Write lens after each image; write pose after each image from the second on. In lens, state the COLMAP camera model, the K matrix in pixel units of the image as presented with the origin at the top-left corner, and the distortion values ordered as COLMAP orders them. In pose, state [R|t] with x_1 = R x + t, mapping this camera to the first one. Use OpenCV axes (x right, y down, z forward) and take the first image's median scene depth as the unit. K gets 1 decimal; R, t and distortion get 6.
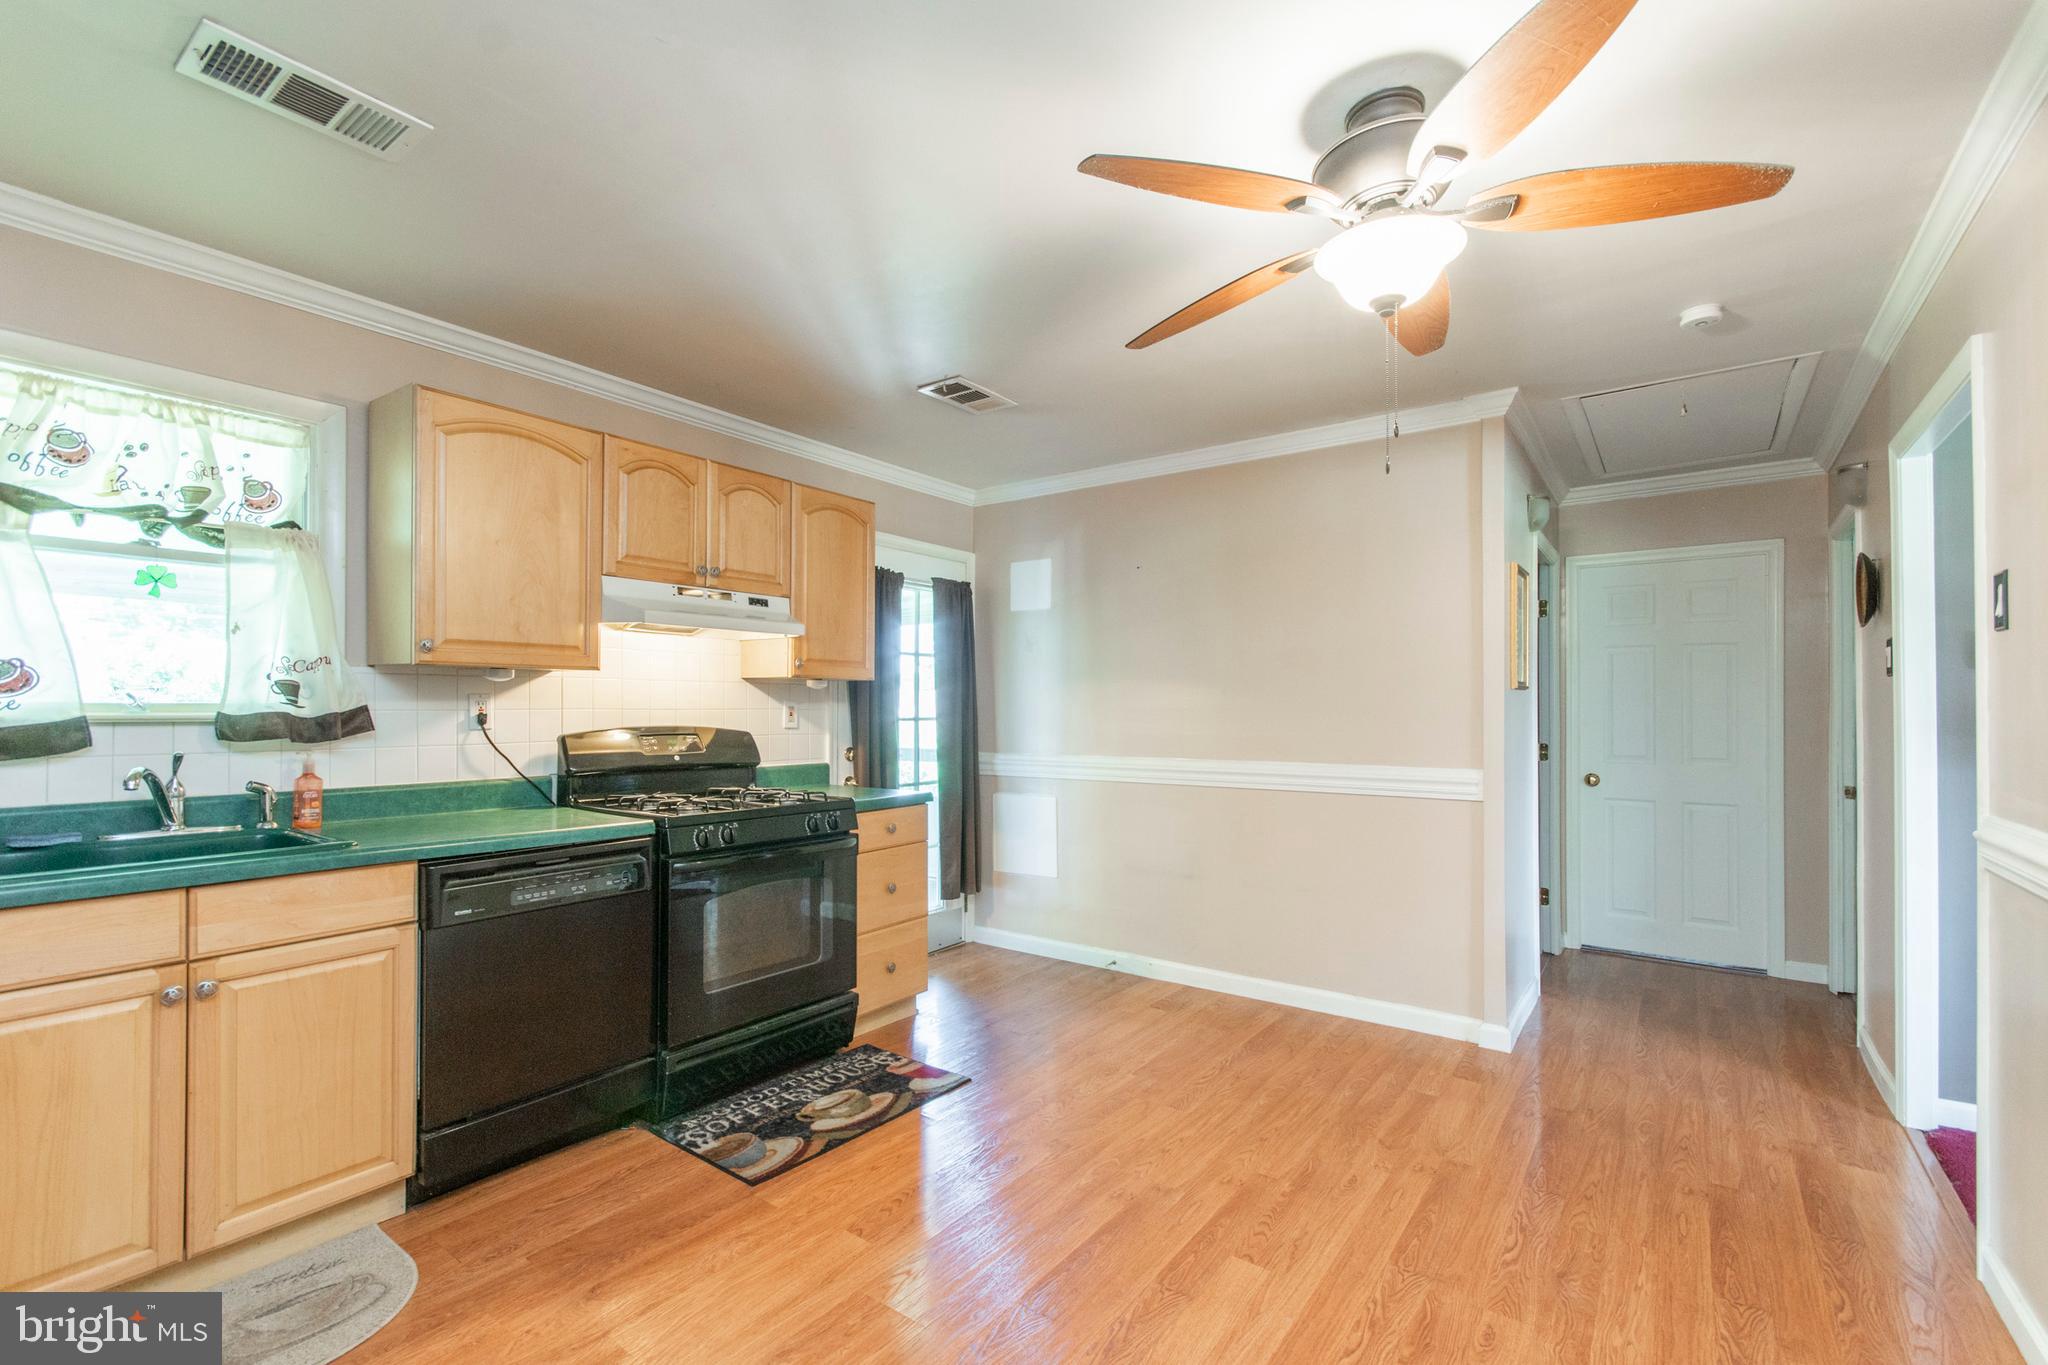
lens RADIAL K [[906.0, 0, 1015.5], [0, 906.0, 691.3], [0, 0, 1]] dist [0.004323, -0.001016]
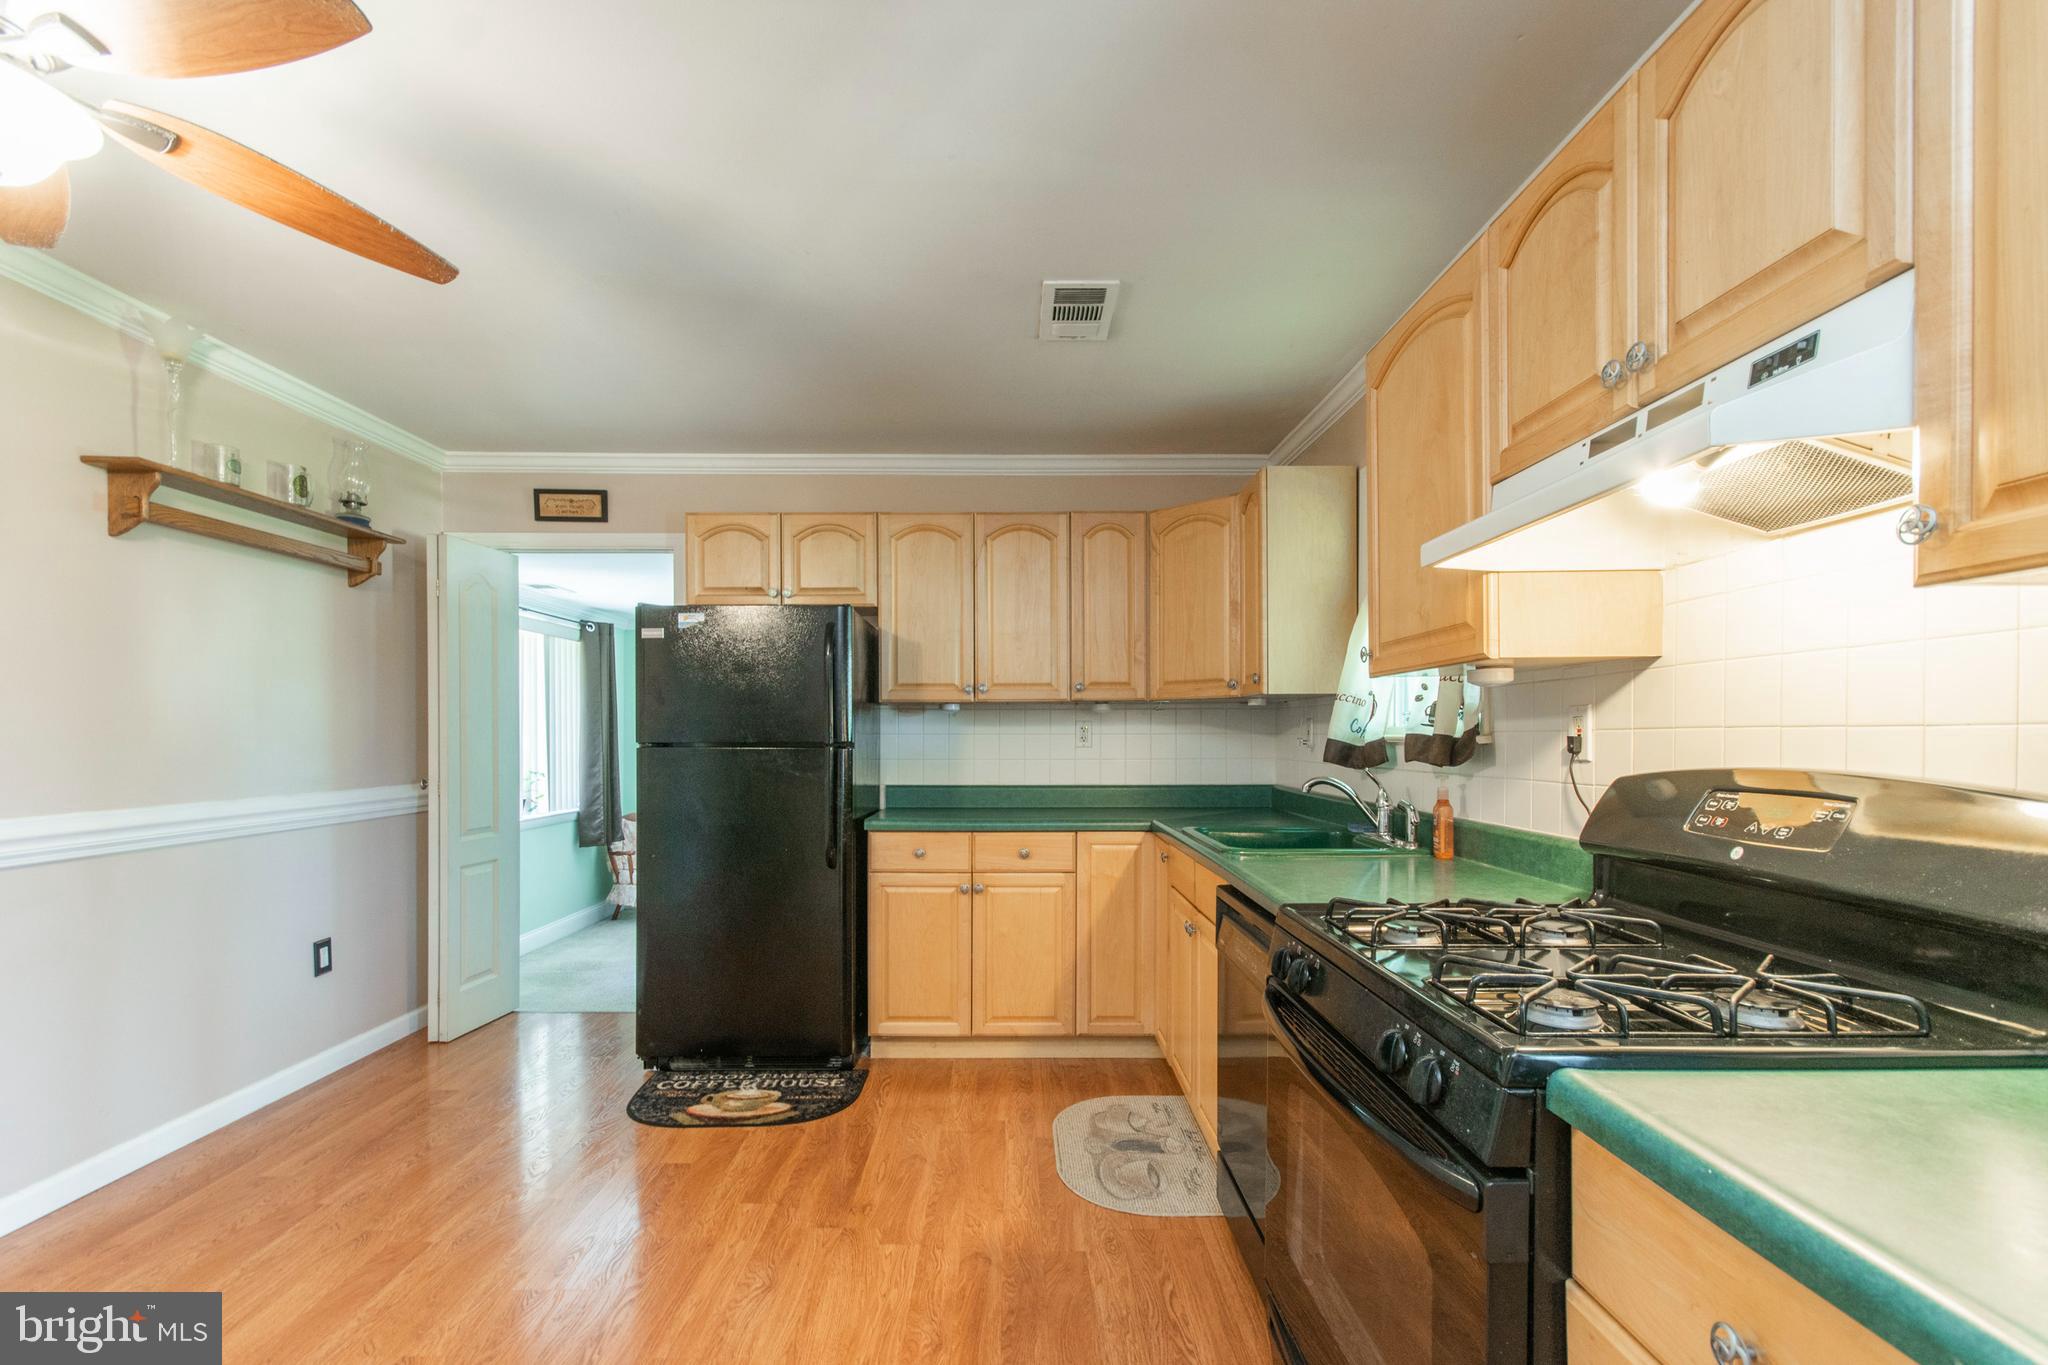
lens RADIAL K [[906.0, 0, 1011.1], [0, 906.0, 734.1], [0, 0, 1]] dist [0.004323, -0.001016]
pose [[-0.806081, -0.004407, -0.591789, 0.119344], [0.008323, 0.999789, -0.018783, 0.034104], [0.591747, -0.020066, -0.805874, 1.377178]]
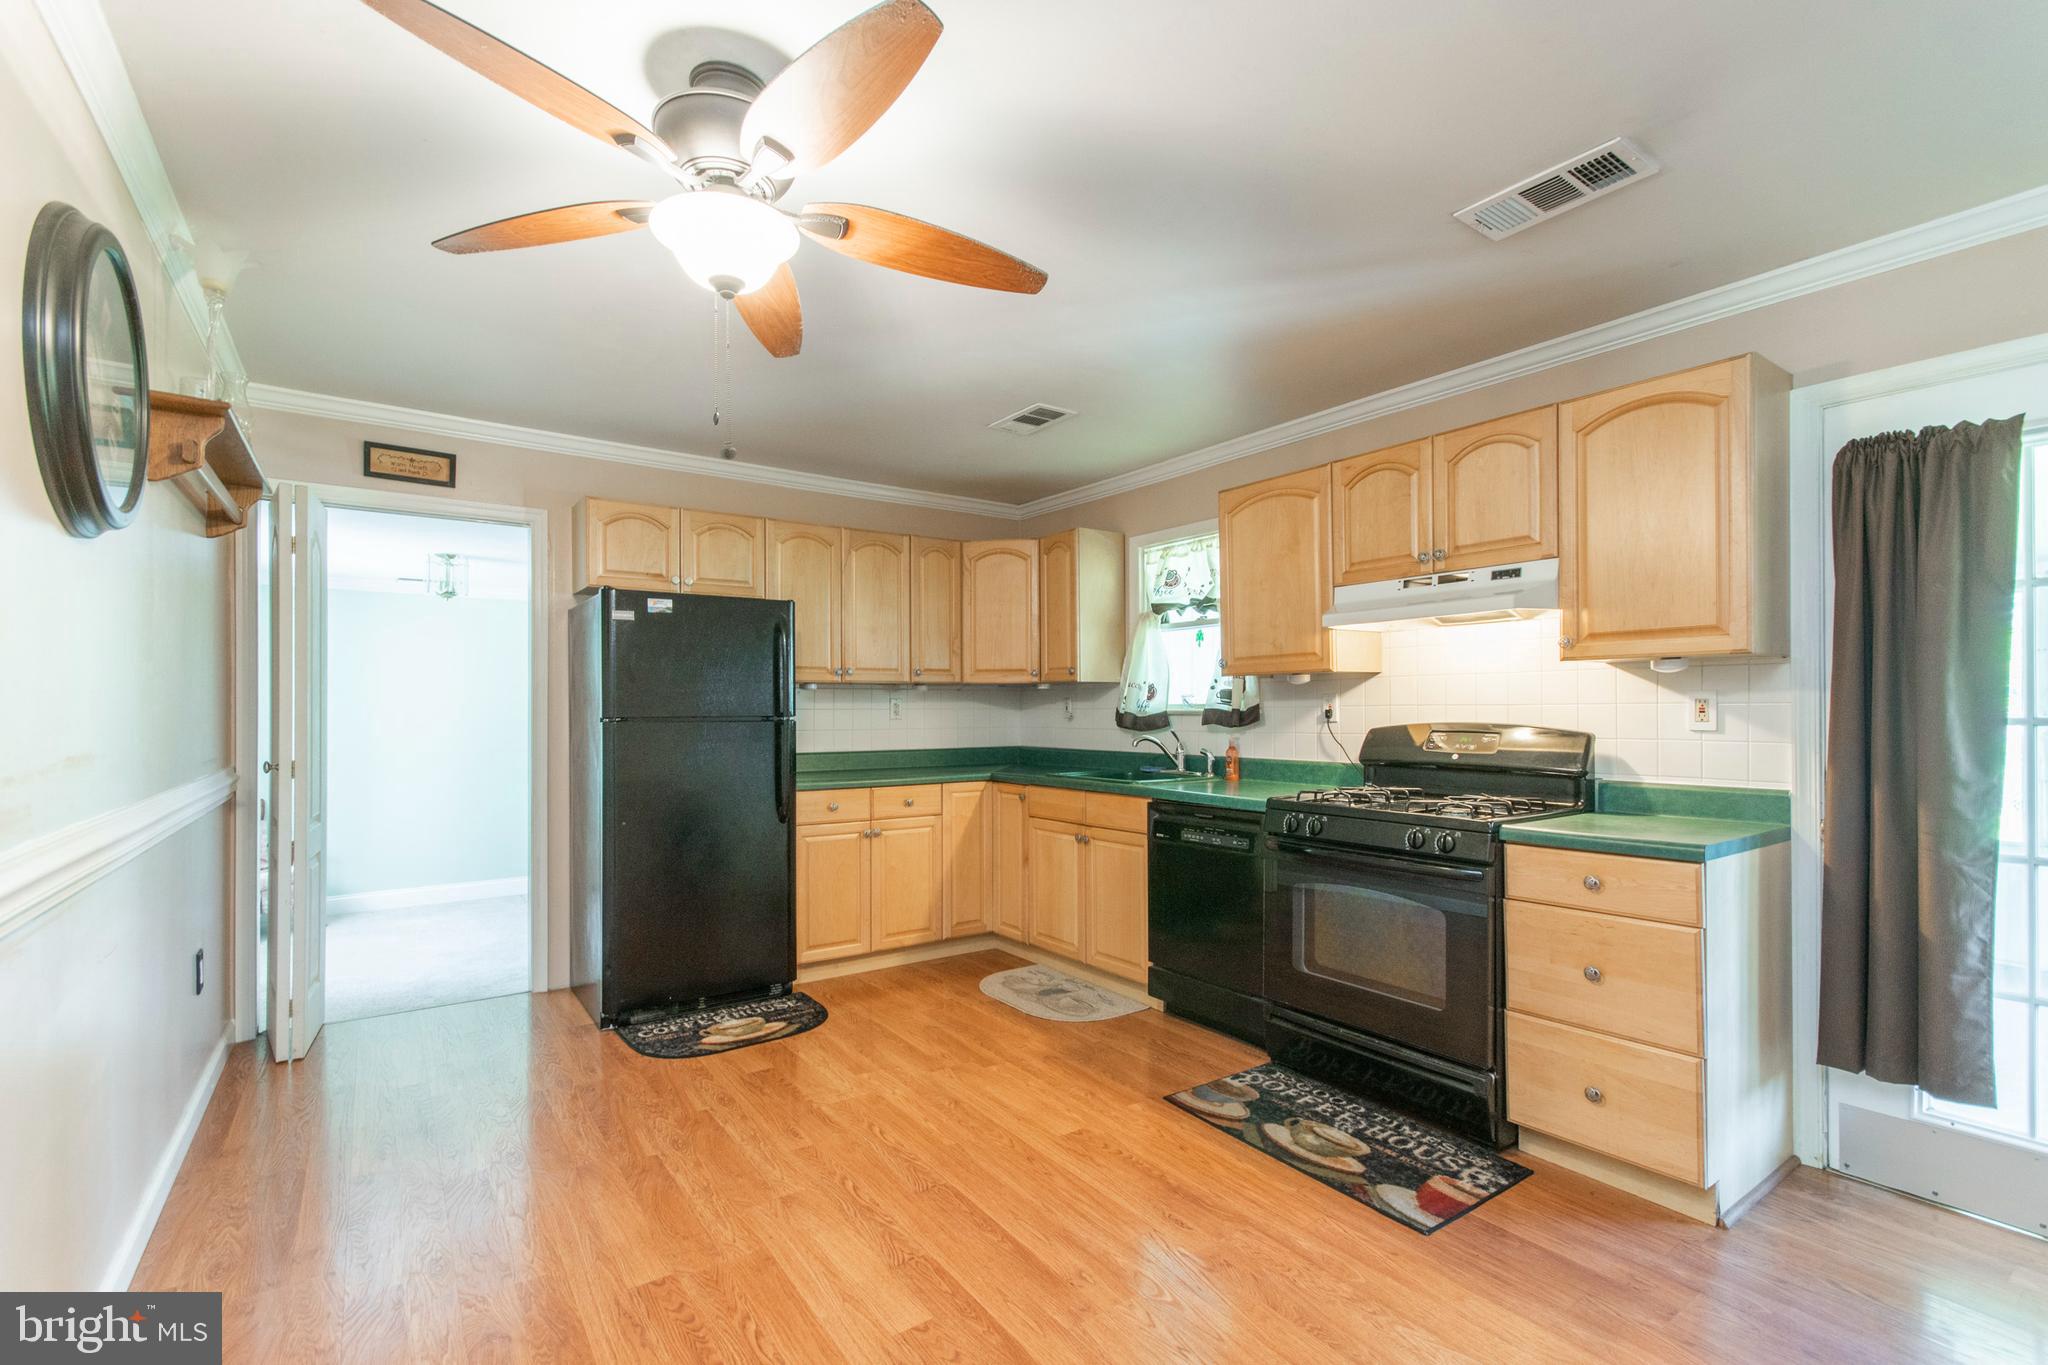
lens RADIAL K [[906.0, 0, 995.7], [0, 906.0, 701.7], [0, 0, 1]] dist [0.004323, -0.001016]
pose [[-0.331156, -0.010664, -0.943516, 0.817855], [0.019959, 0.999633, -0.018304, 0.029708], [0.943365, -0.024893, -0.330821, 1.054295]]
